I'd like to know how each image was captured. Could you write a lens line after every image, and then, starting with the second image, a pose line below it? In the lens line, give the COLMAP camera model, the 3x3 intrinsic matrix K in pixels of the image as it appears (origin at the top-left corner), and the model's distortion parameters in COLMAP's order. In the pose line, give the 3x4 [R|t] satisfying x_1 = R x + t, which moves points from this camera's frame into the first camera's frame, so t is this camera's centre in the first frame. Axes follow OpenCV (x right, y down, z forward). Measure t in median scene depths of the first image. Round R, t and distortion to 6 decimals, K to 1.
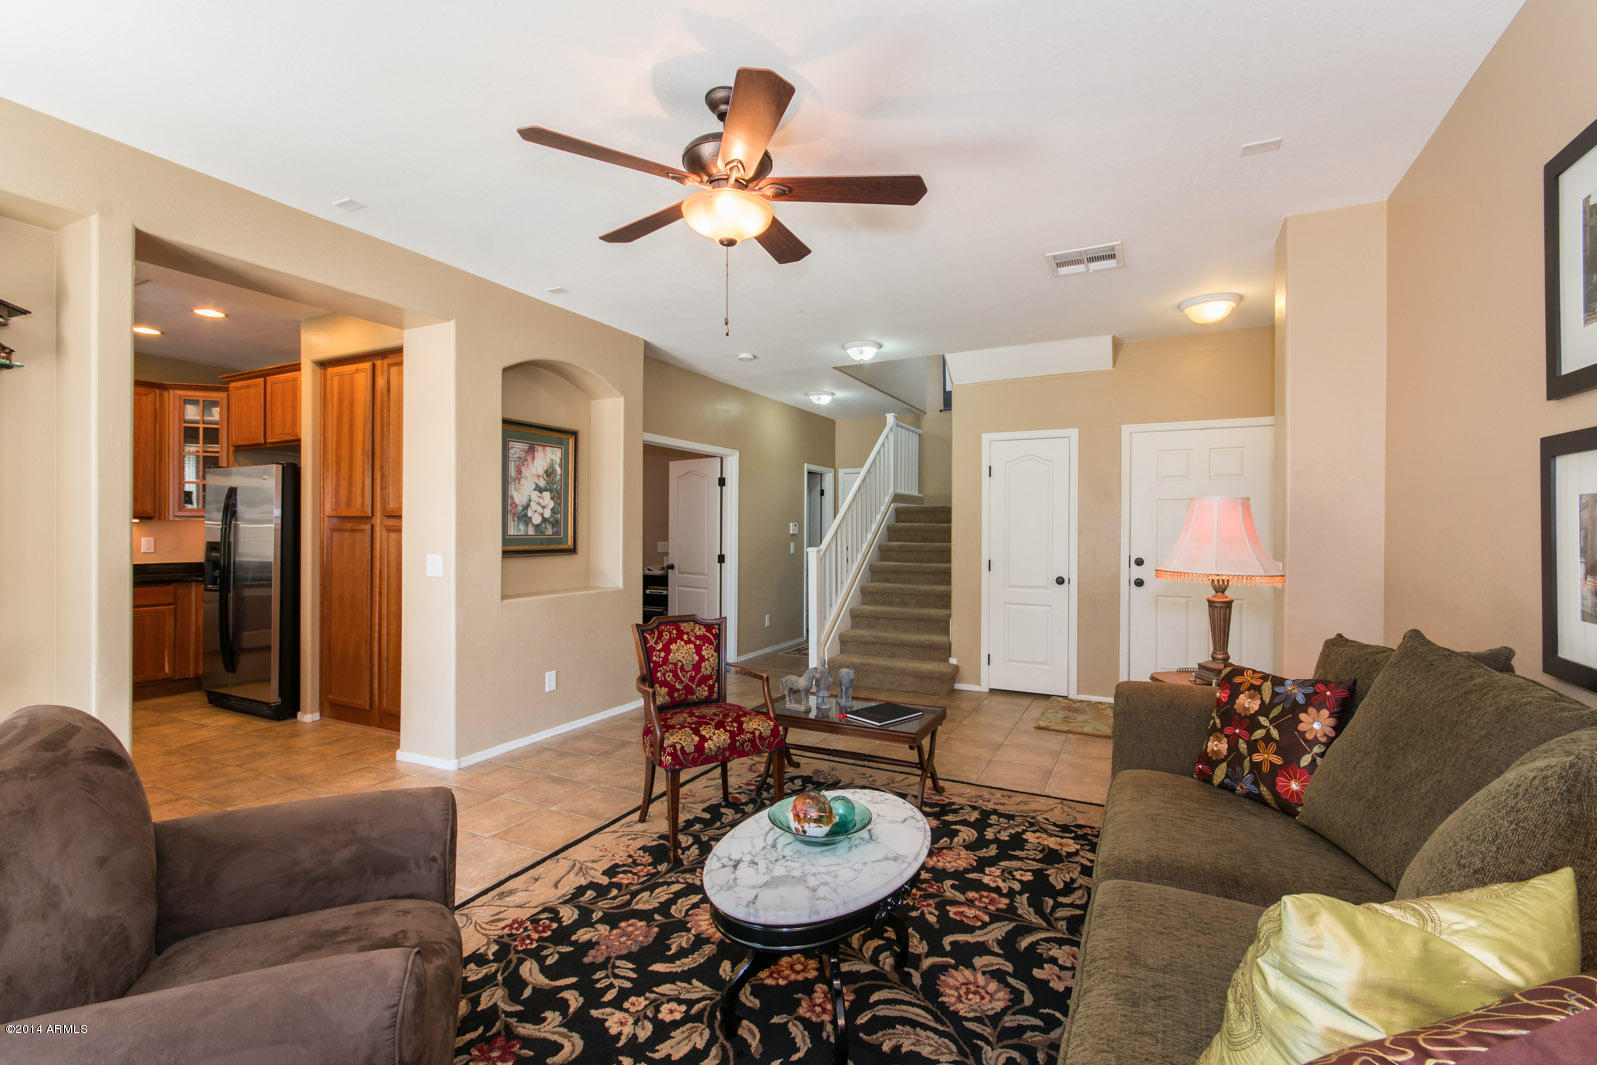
lens RADIAL K [[700.8, 0, 795.0], [0, 700.8, 531.5], [0, 0, 1]] dist [0.002195, 0.000036]
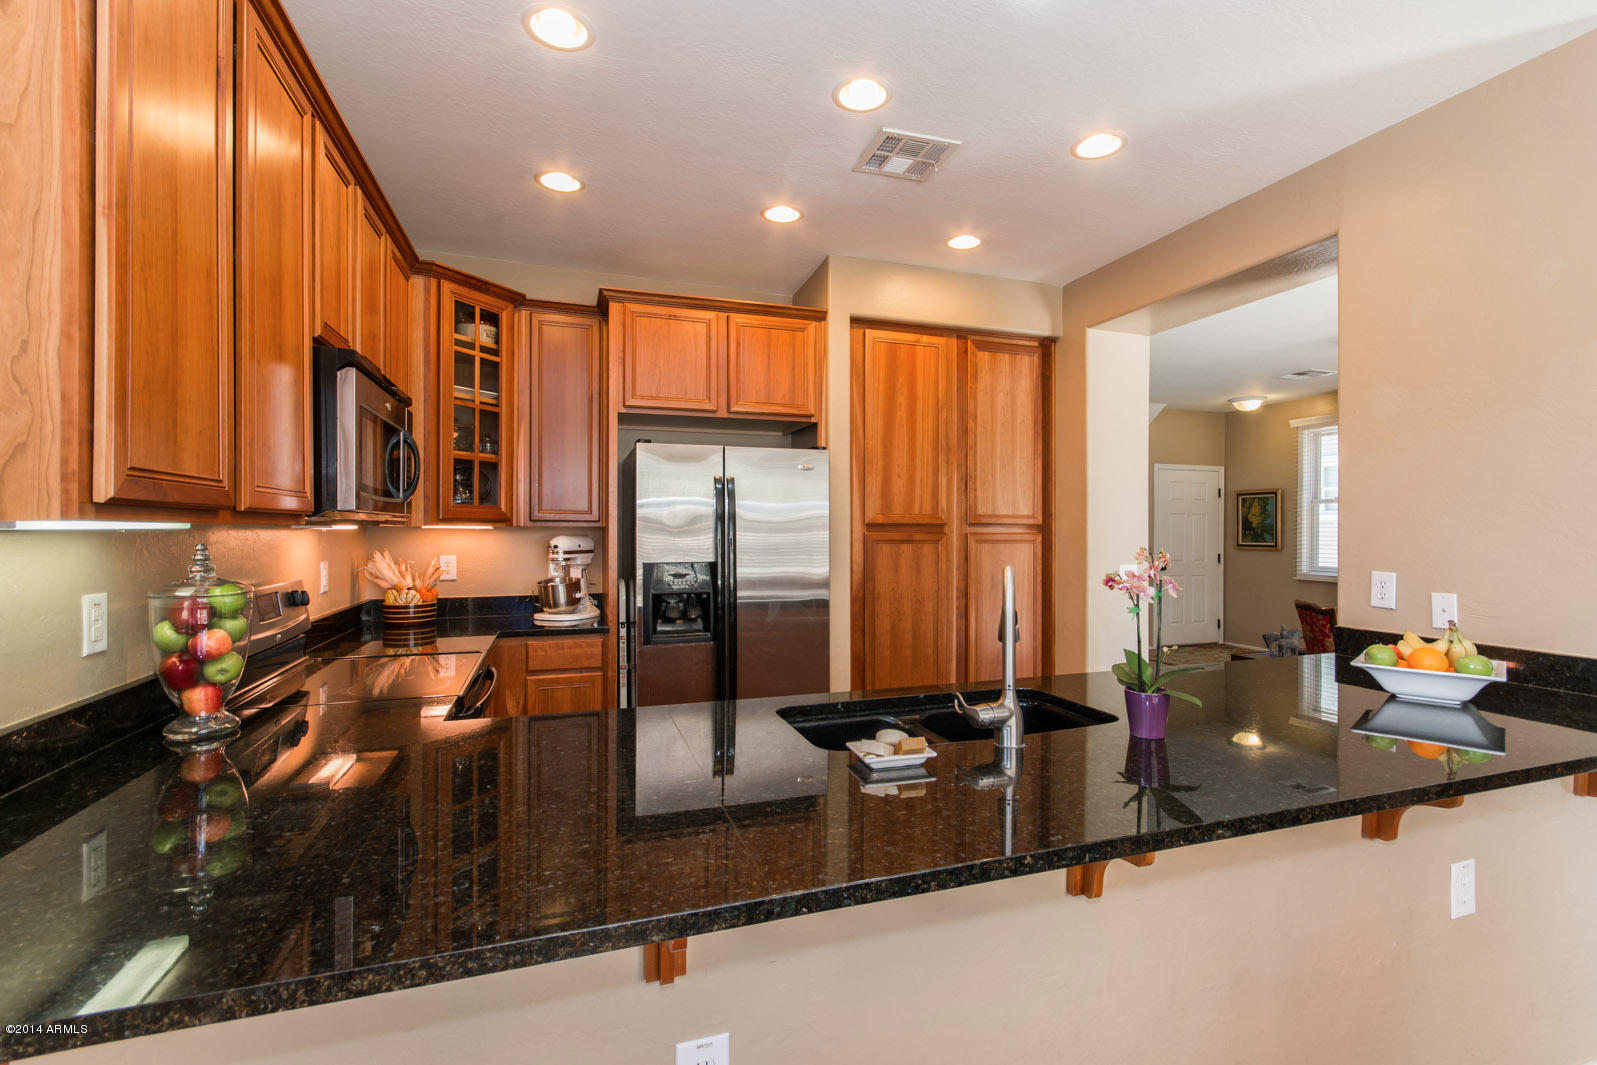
lens RADIAL K [[718.8, 0, 809.0], [0, 718.8, 531.4], [0, 0, 1]] dist [-0.001865, -0.000027]
pose [[0.695356, -0.004356, 0.718652, -1.264937], [0.001881, 0.999989, 0.004242, -0.016497], [-0.718663, -0.001597, 0.695357, 0.500672]]
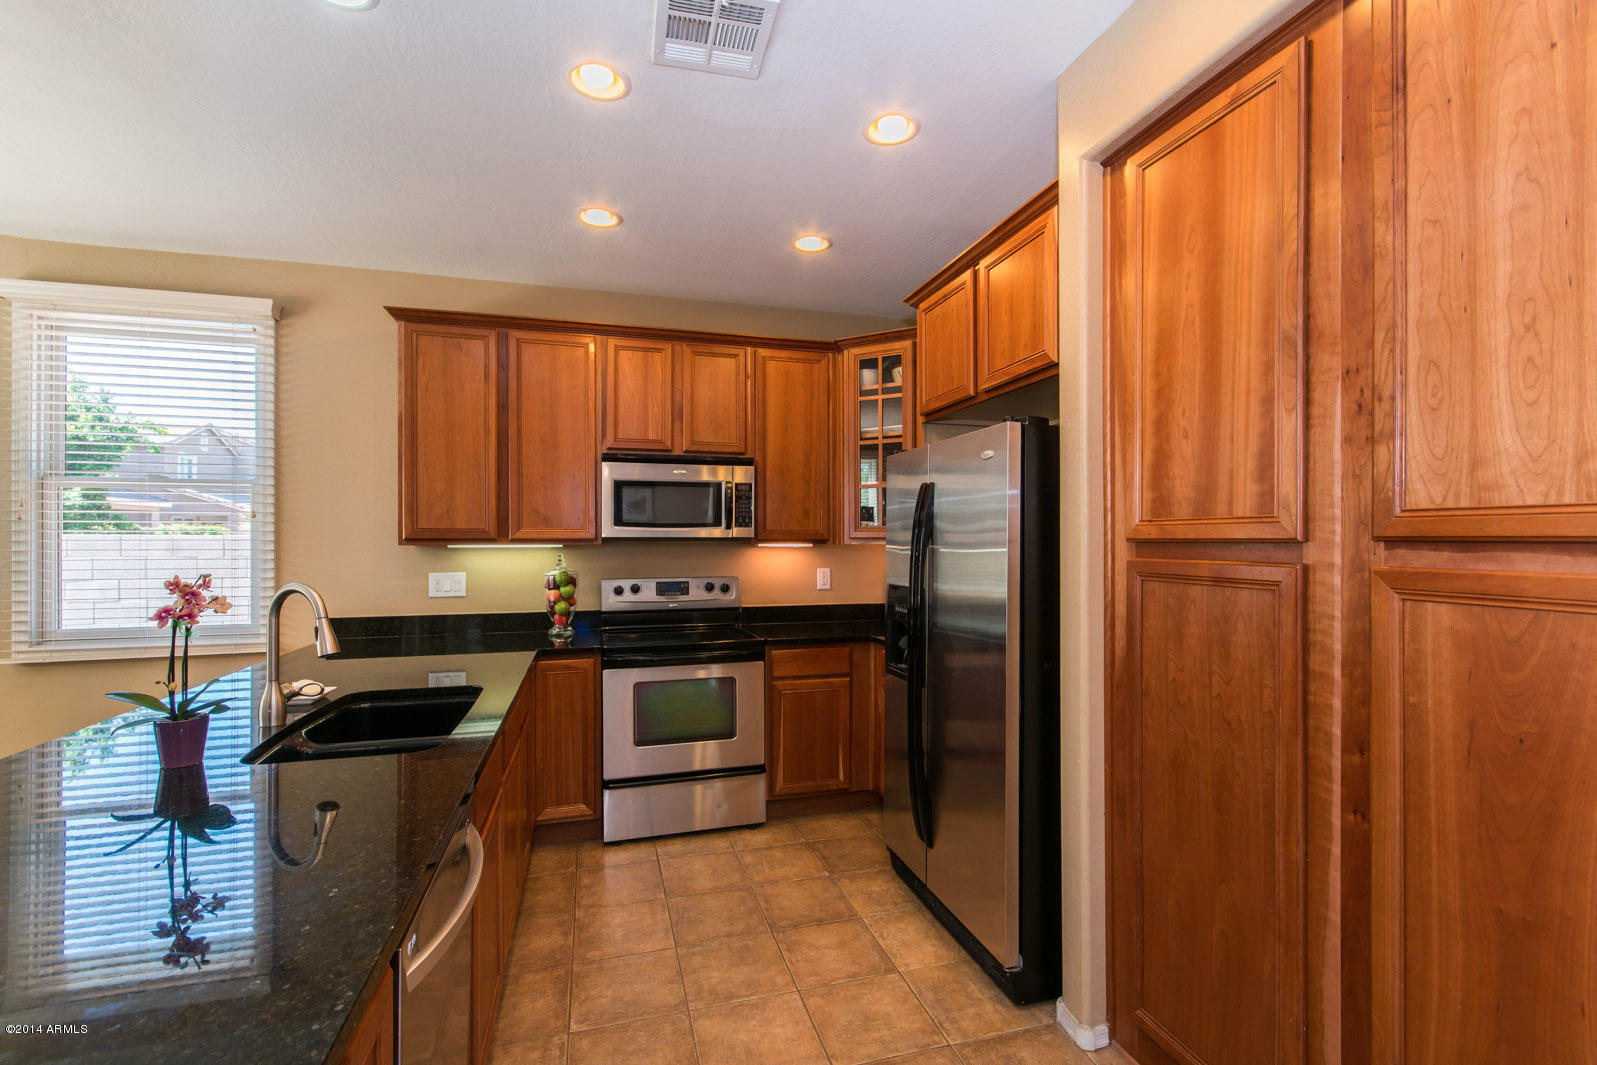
lens RADIAL K [[703.8, 0, 798.5], [0, 703.8, 532.5], [0, 0, 1]] dist [-0.001007, 0.000413]
pose [[0.682294, -0.013546, -0.730953, -0.506017], [0.003003, 0.999872, -0.015726, -0.020288], [0.731072, 0.008535, 0.682247, 0.599406]]
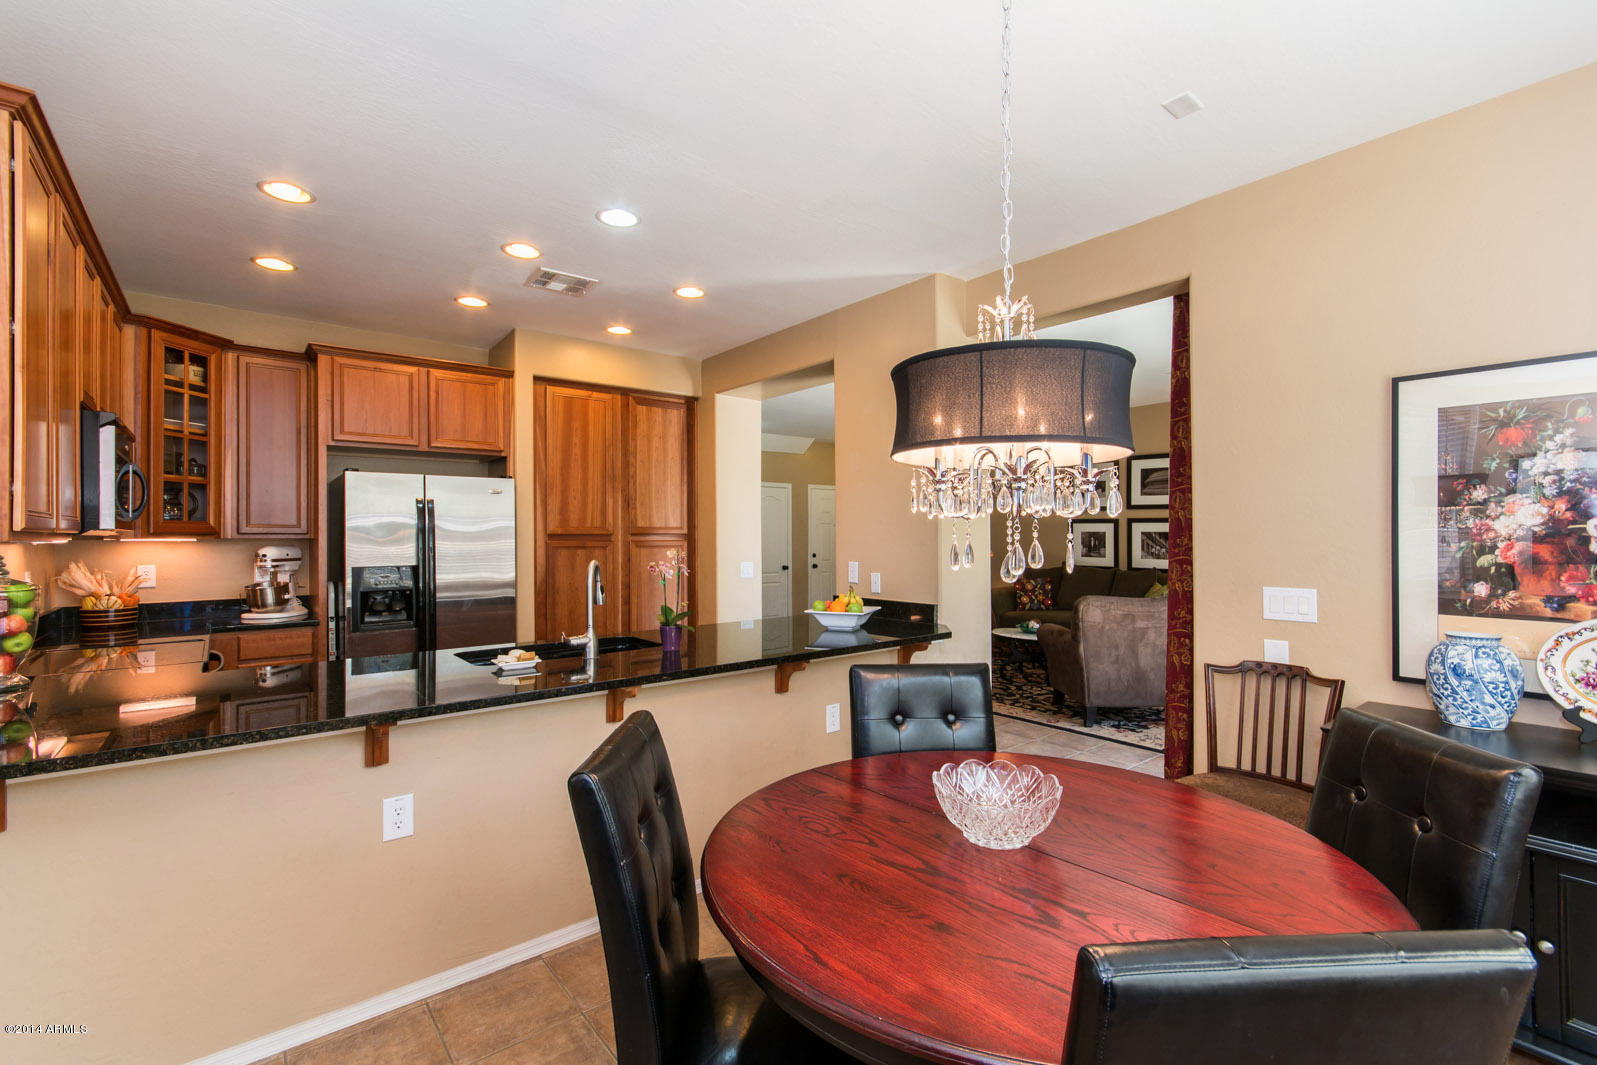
lens RADIAL K [[700.8, 0, 795.0], [0, 700.8, 531.5], [0, 0, 1]] dist [0.002195, 0.000036]
pose [[0.405938, -0.000679, 0.913900, -1.427392], [0.008093, 0.999963, -0.002851, -0.019577], [-0.913865, 0.008554, 0.405928, 0.274791]]
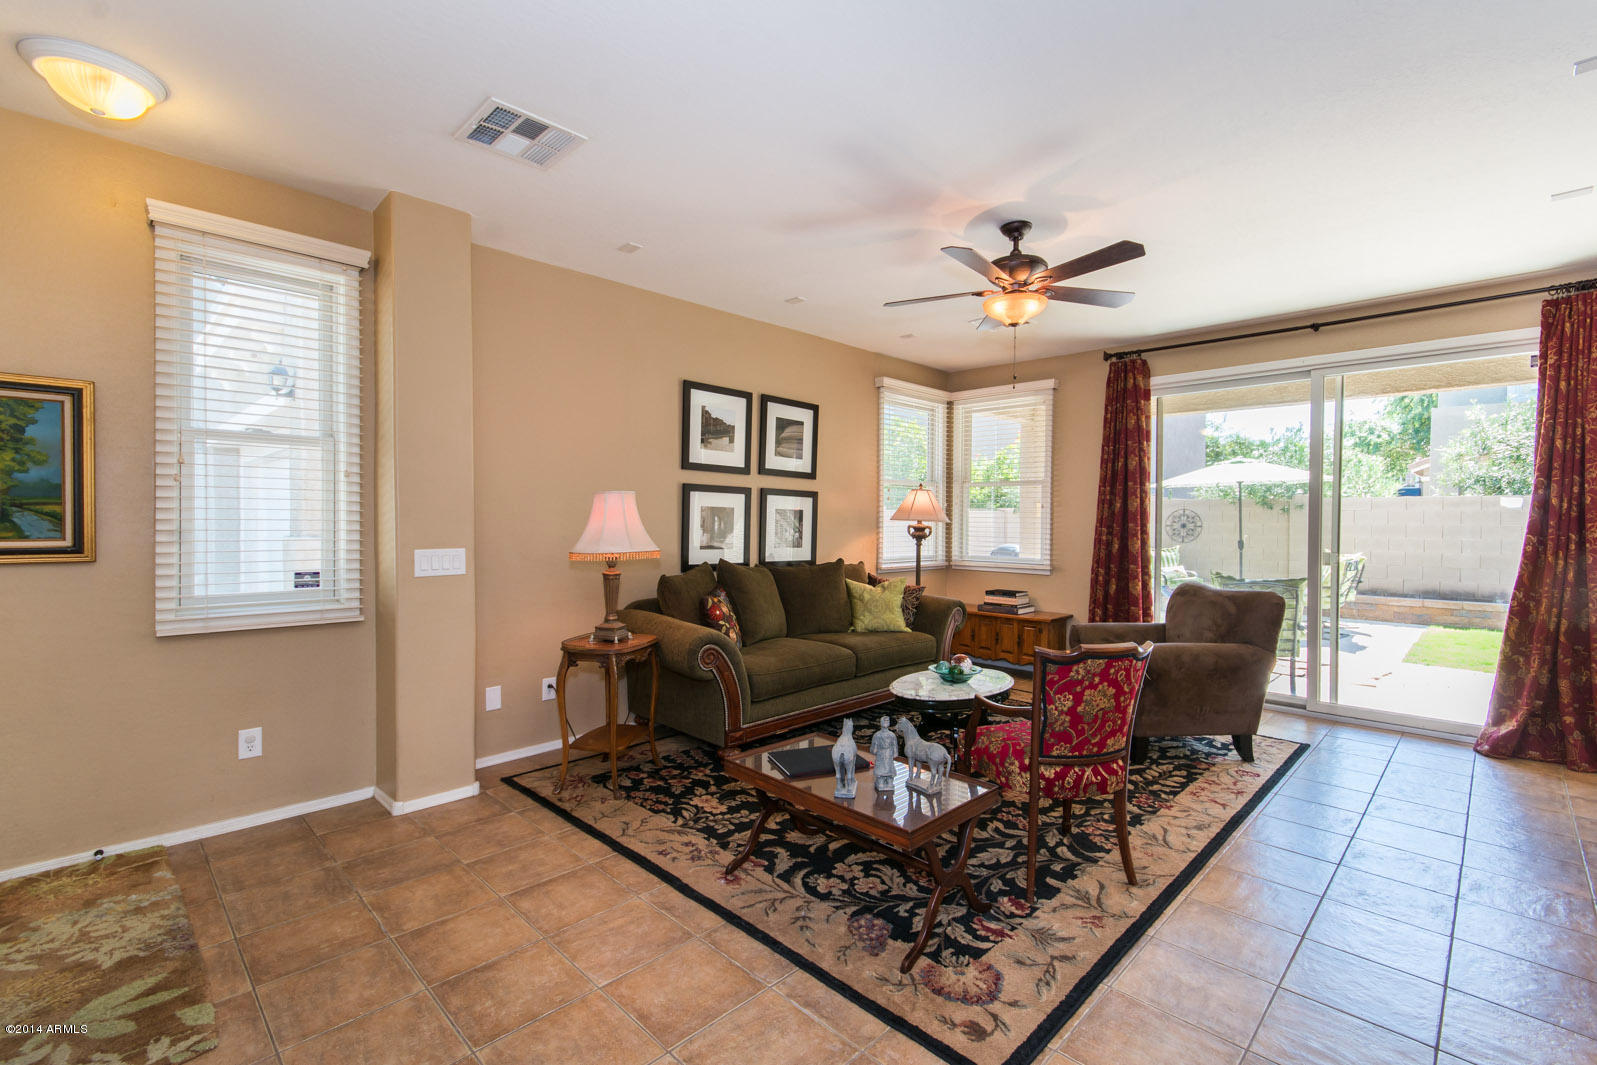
lens RADIAL K [[718.8, 0, 809.0], [0, 718.8, 531.4], [0, 0, 1]] dist [-0.001865, -0.000027]
pose [[-0.954967, -0.014895, 0.296339, -0.065999], [-0.010070, 0.999791, 0.017802, -0.002651], [-0.296543, 0.014016, -0.954917, 1.234725]]
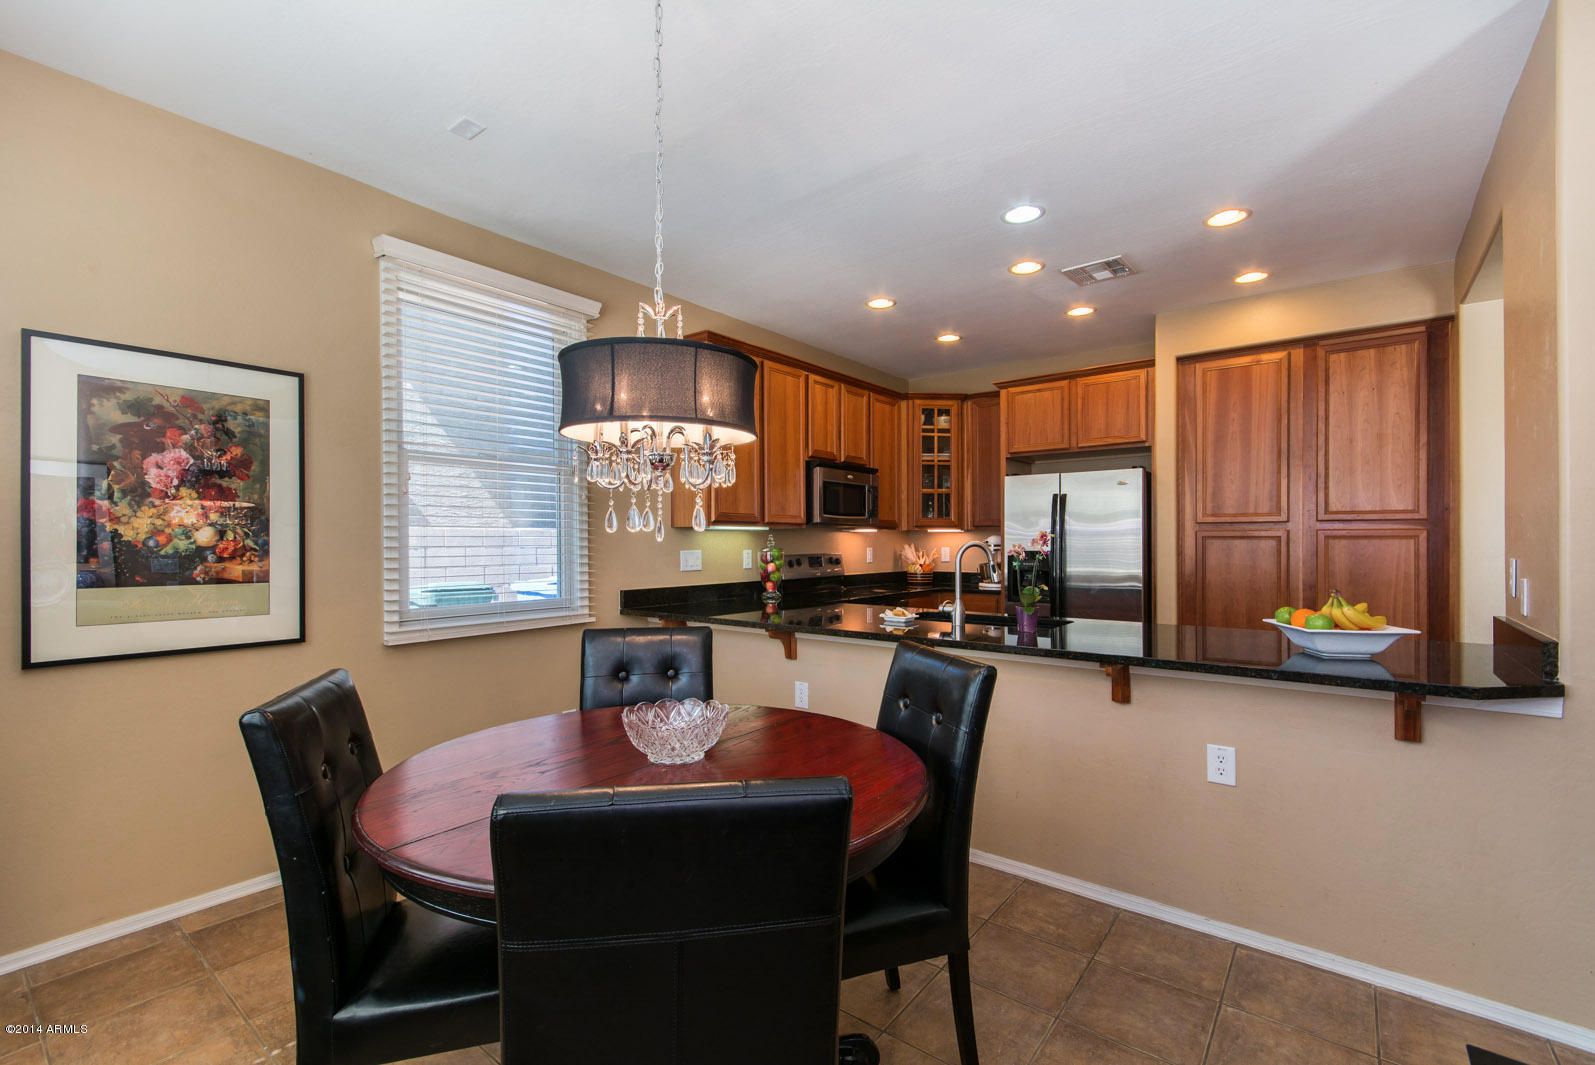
lens RADIAL K [[696.8, 0, 801.8], [0, 696.8, 539.0], [0, 0, 1]] dist [0.000244, 0.000104]
pose [[0.981037, -0.007687, -0.193668, -0.996205], [0.006766, 0.999962, -0.005419, 0.000889], [0.193702, 0.004005, 0.981052, -0.002204]]
